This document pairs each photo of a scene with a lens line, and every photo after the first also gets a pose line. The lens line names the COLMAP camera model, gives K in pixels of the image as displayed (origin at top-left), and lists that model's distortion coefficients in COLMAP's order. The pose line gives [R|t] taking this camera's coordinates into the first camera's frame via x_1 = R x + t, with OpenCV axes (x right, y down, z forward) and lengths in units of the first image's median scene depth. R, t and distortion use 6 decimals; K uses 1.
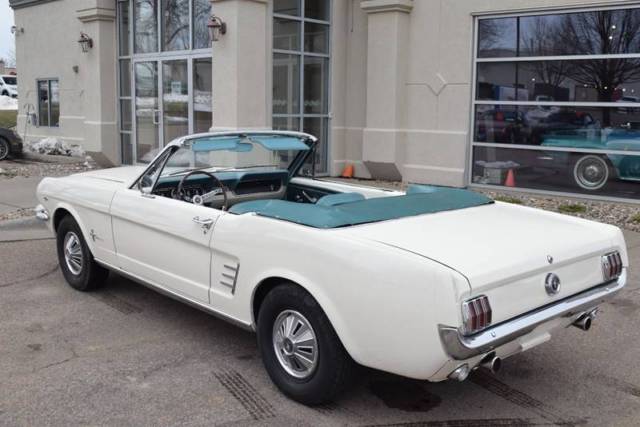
lens RADIAL K [[714.3, 0, 272.2], [0, 714.3, 209.6], [0, 0, 1]] dist [-0.082263, 0.000000]
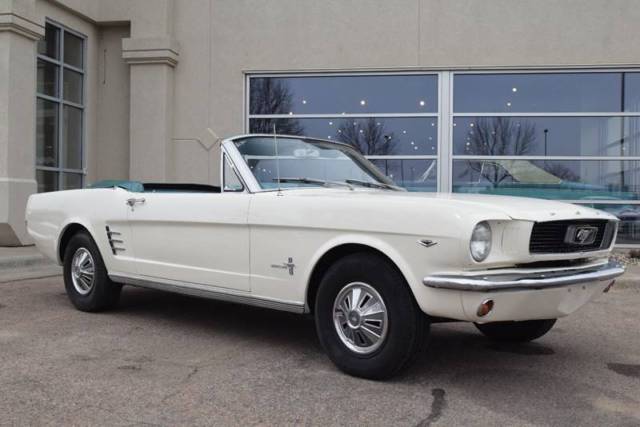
lens RADIAL K [[785.0, 0, 285.2], [0, 785.0, 202.1], [0, 0, 1]] dist [-0.055931, 0.000000]
pose [[0.828839, 0.005600, 0.559458, -0.308594], [0.076135, 0.989519, -0.122698, 0.056900], [-0.554282, 0.144292, 0.819726, 0.053433]]
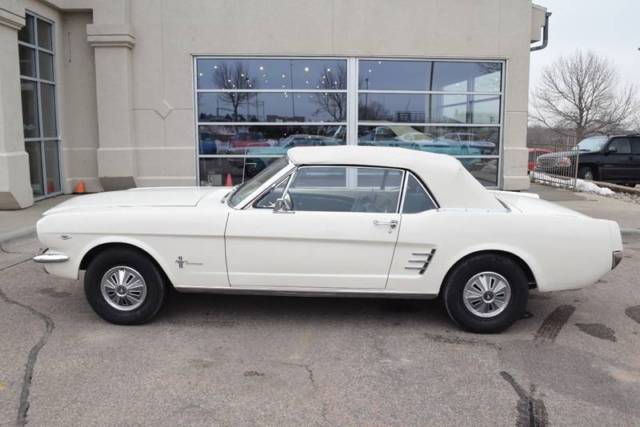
lens RADIAL K [[586.1, 0, 297.1], [0, 586.1, 207.6], [0, 0, 1]] dist [-0.091165, 0.016547]
pose [[0.670822, -0.112060, 0.733104, -0.385543], [0.114658, 0.992304, 0.046764, -0.031166], [-0.732702, 0.052686, 0.678507, 0.169848]]
